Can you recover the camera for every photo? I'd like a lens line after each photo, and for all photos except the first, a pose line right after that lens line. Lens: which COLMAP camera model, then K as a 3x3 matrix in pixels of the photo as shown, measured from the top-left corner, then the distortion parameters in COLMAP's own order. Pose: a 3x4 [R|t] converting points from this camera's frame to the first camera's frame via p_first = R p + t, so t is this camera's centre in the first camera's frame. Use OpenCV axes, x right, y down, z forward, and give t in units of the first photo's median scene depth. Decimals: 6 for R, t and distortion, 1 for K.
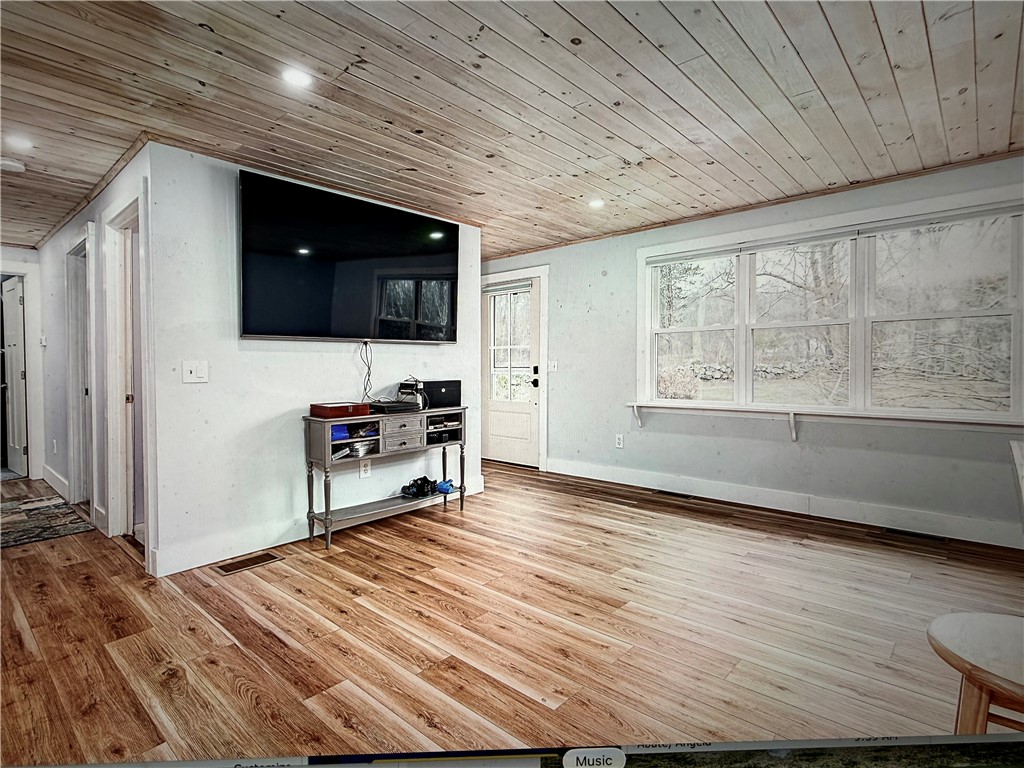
lens RADIAL K [[521.6, 0, 509.3], [0, 521.6, 374.1], [0, 0, 1]] dist [-0.000421, -0.000425]
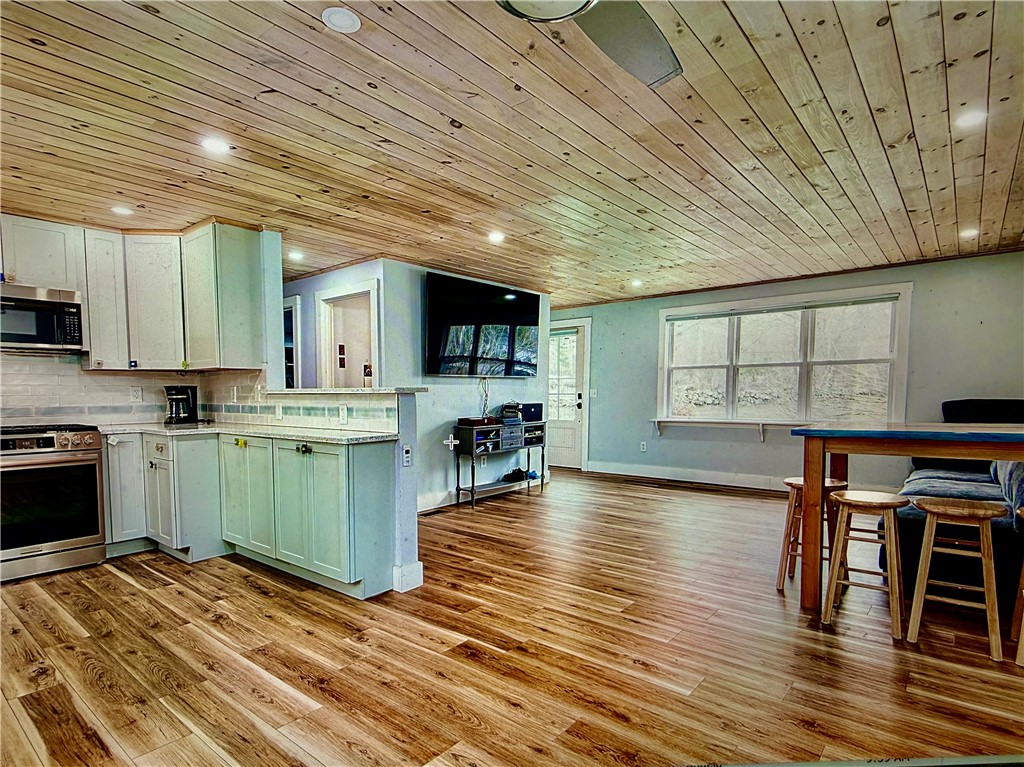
lens RADIAL K [[531.4, 0, 523.2], [0, 531.4, 436.1], [0, 0, 1]] dist [-0.000190, -0.000086]
pose [[0.999086, -0.004052, 0.042544, -0.253869], [0.001185, 0.997739, 0.067201, 0.004918], [-0.042720, -0.067089, 0.996832, -0.599260]]
